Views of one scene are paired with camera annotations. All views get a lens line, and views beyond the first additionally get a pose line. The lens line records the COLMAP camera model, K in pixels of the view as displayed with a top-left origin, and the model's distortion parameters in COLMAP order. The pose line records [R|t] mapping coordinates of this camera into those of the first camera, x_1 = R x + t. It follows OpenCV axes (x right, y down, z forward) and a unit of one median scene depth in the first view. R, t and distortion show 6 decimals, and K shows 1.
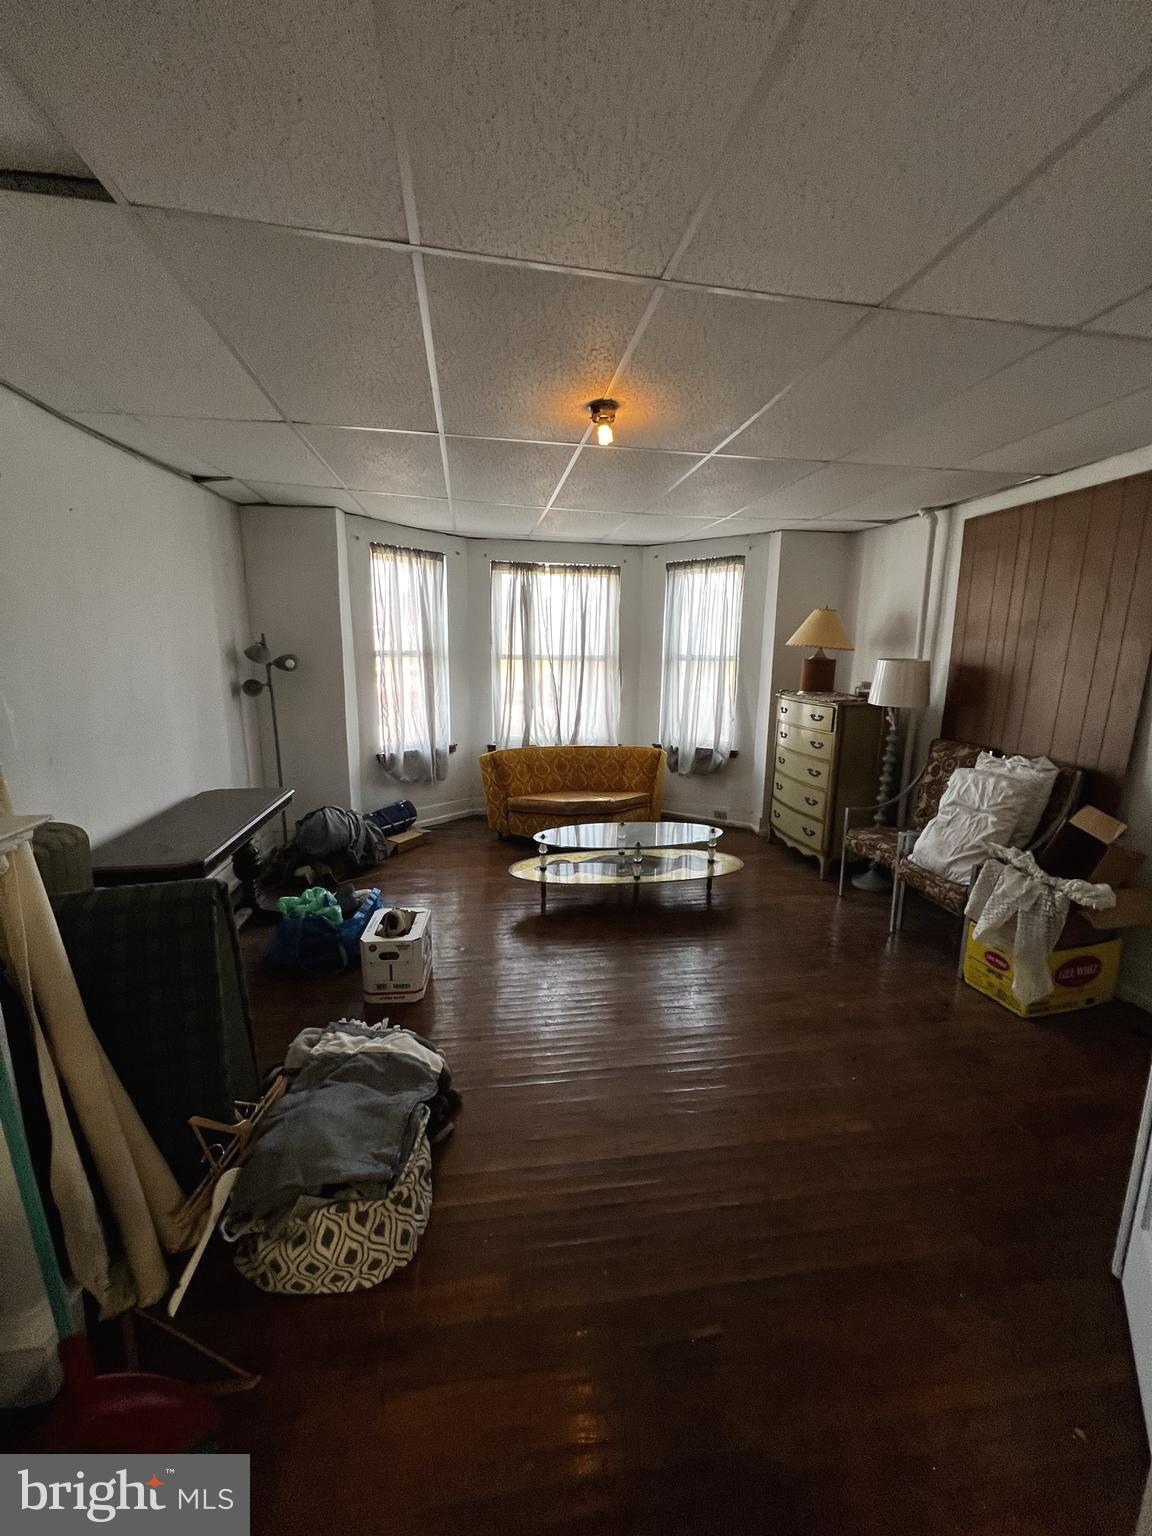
lens RADIAL K [[614.2, 0, 576.8], [0, 614.2, 766.9], [0, 0, 1]] dist [0.001959, 0.000364]
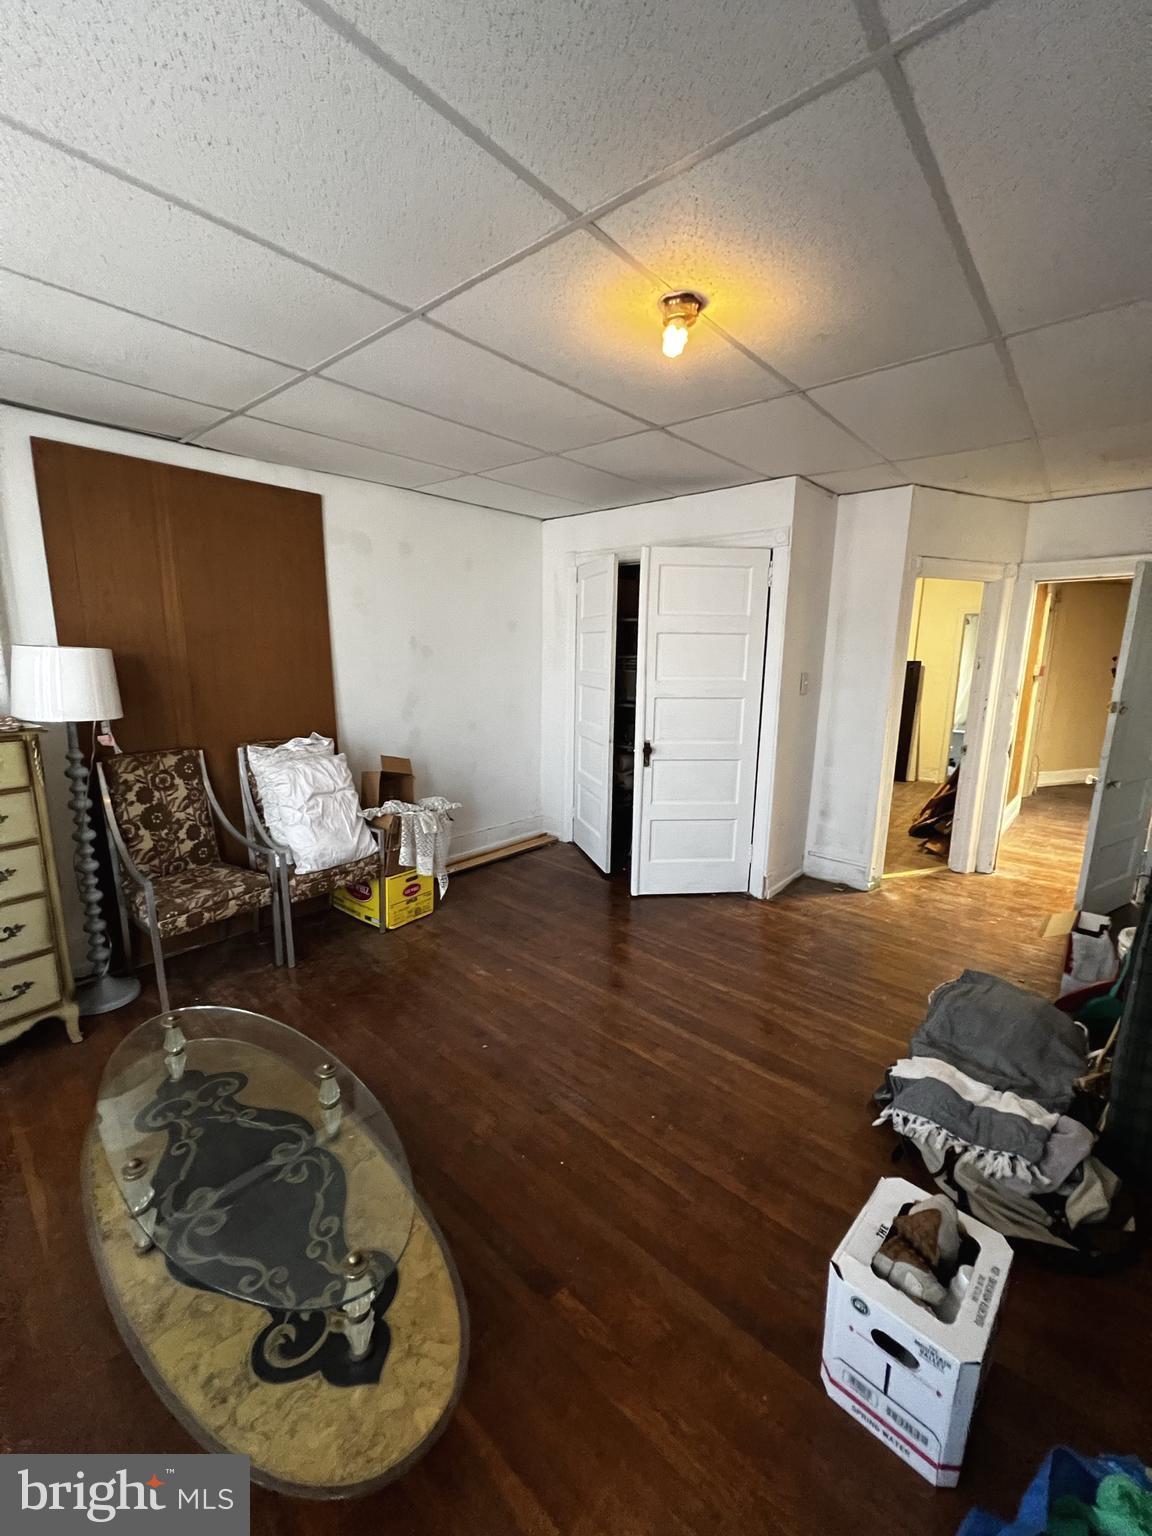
lens RADIAL K [[614.2, 0, 582.4], [0, 614.2, 765.8], [0, 0, 1]] dist [0.001959, 0.000364]
pose [[-0.632702, -0.169921, 0.755523, -0.311174], [0.129011, 0.938867, 0.319194, -0.197147], [-0.763573, 0.299426, -0.572101, 1.008590]]
